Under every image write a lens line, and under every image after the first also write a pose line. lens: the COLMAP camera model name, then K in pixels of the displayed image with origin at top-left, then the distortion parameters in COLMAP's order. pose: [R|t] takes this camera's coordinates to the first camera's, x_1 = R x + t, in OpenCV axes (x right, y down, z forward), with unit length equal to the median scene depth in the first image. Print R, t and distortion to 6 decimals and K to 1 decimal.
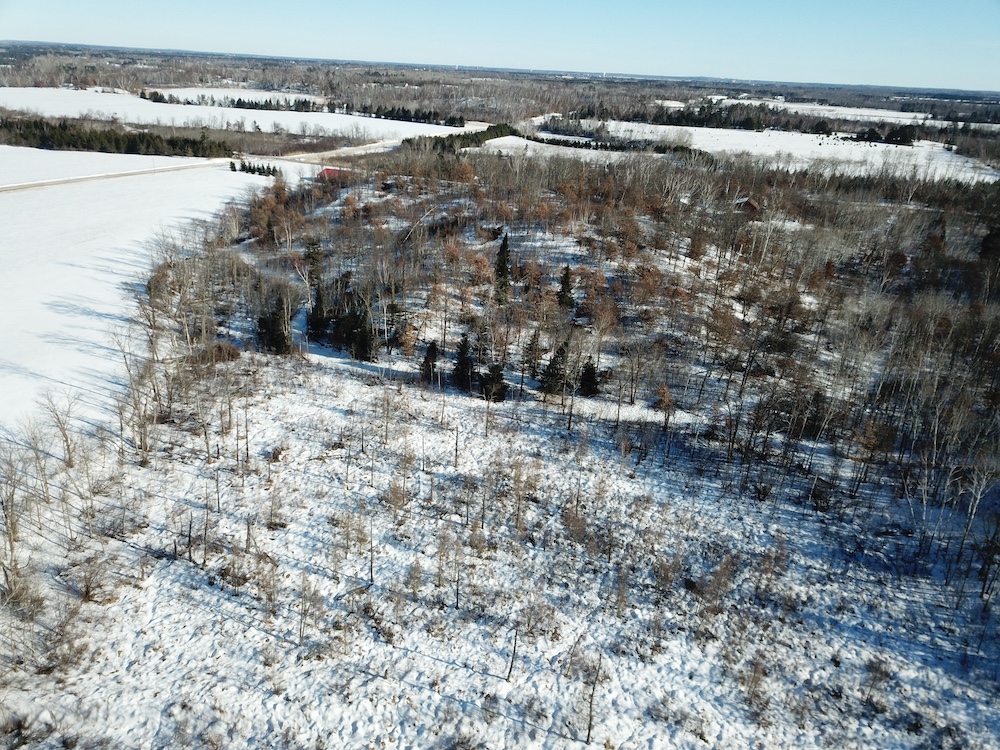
lens RADIAL K [[760.2, 0, 500.0], [0, 760.2, 375.0], [0, 0, 1]] dist [0.021288, 0.003124]
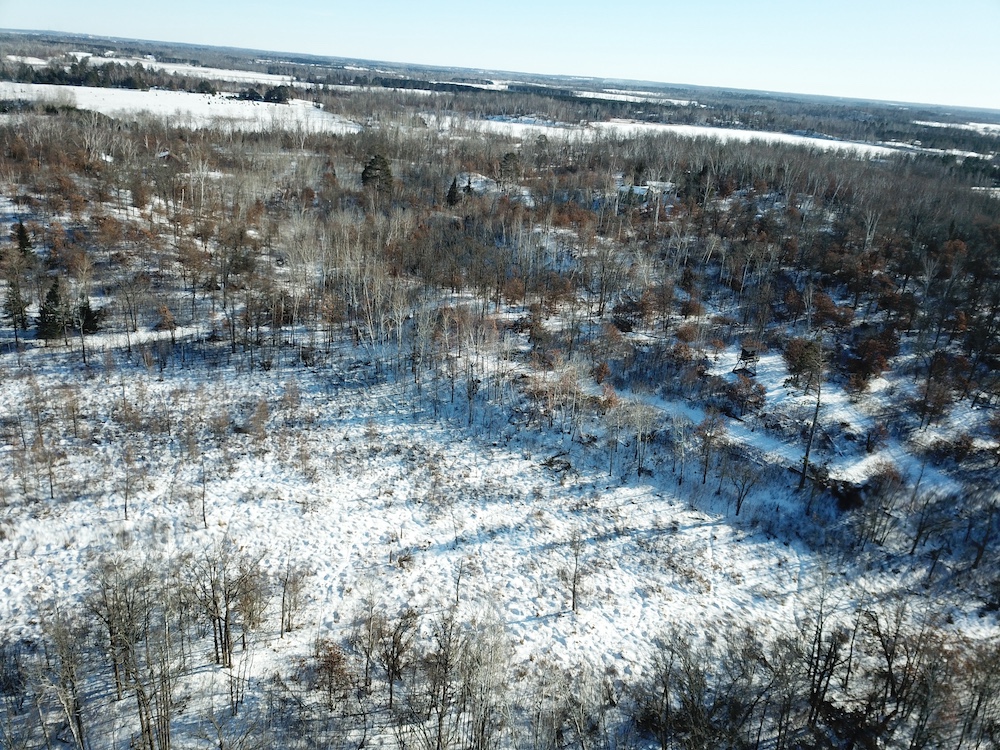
lens RADIAL K [[760.2, 0, 500.0], [0, 760.2, 375.0], [0, 0, 1]] dist [0.021288, 0.003124]
pose [[0.740720, -0.243023, 0.626318, -0.106393], [0.214760, 0.969016, 0.122008, 0.055110], [-0.636563, 0.044134, 0.769961, -0.153957]]
